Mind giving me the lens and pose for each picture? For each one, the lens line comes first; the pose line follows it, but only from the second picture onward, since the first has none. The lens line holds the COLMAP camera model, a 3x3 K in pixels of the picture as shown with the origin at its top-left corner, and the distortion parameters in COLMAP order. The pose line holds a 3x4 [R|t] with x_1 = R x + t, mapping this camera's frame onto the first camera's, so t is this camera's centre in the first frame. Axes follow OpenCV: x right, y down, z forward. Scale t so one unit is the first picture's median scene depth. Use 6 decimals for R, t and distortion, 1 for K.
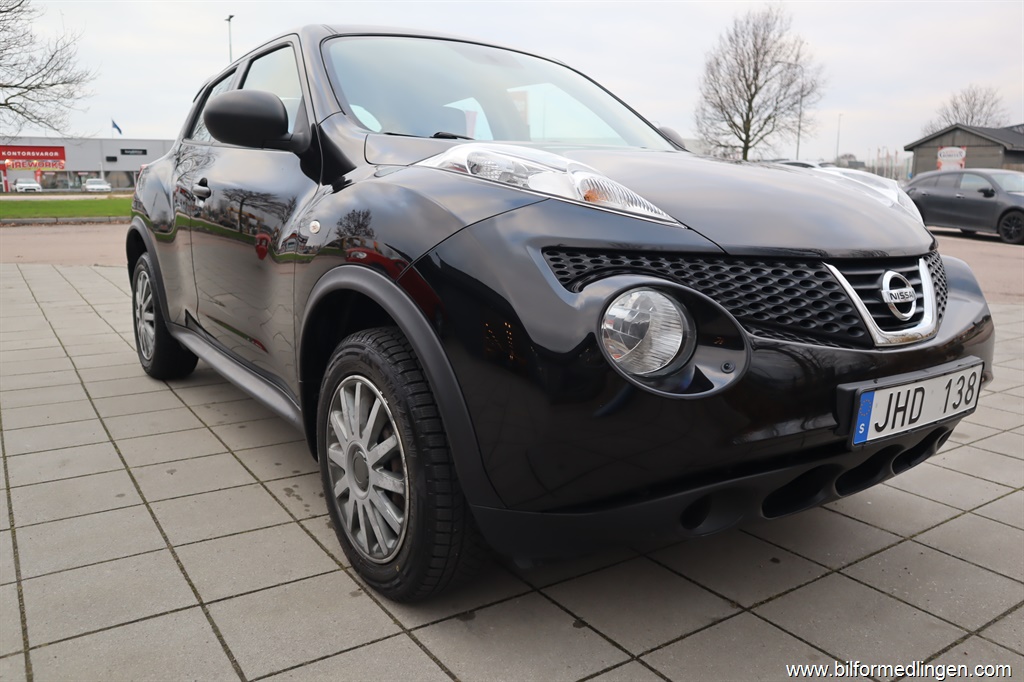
lens RADIAL K [[790.7, 0, 512.0], [0, 790.7, 341.0], [0, 0, 1]] dist [-0.057383, 0.011442]
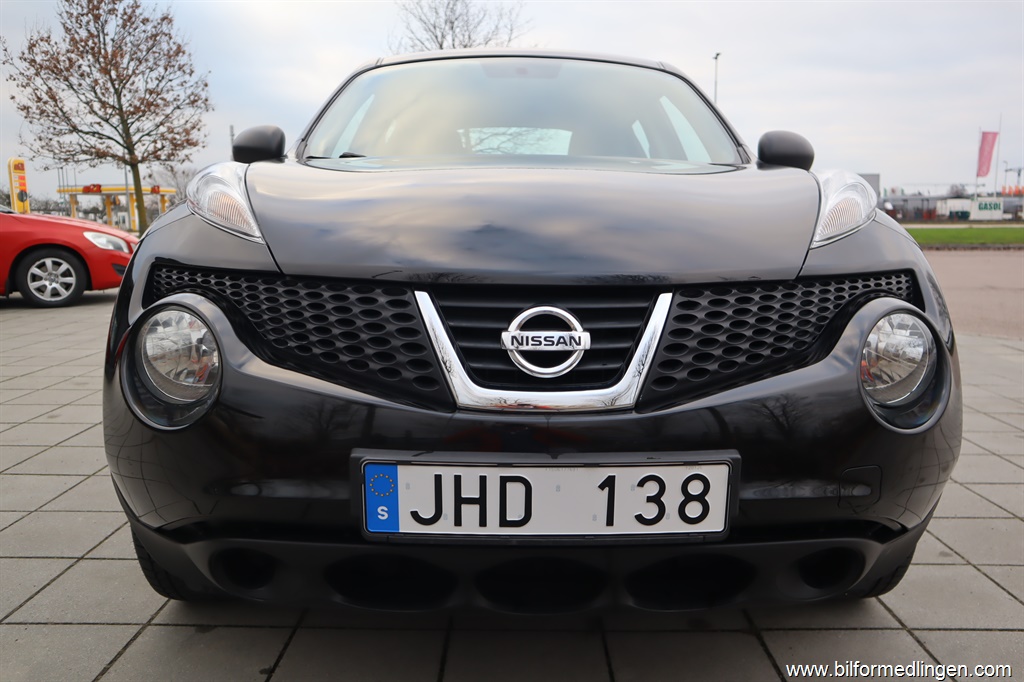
lens RADIAL K [[790.7, 0, 512.0], [0, 790.7, 341.0], [0, 0, 1]] dist [-0.057383, 0.011442]
pose [[0.820599, 0.072072, -0.566942, 0.836447], [-0.094659, 0.995455, -0.010464, -0.046572], [0.563611, 0.062253, 0.823691, 0.391046]]
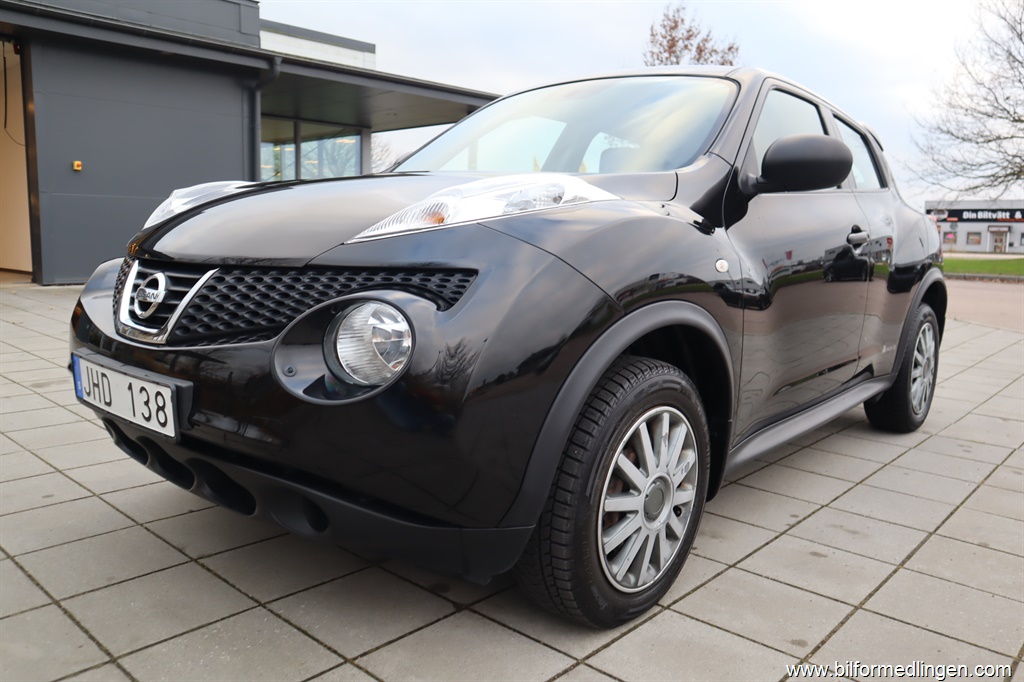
lens RADIAL K [[794.6, 0, 512.0], [0, 794.6, 341.0], [0, 0, 1]] dist [-0.072232, -0.000127]
pose [[0.242205, 0.126496, -0.961944, 1.585830], [-0.207551, 0.975268, 0.075990, -0.173728], [0.947766, 0.181247, 0.262469, 1.154016]]
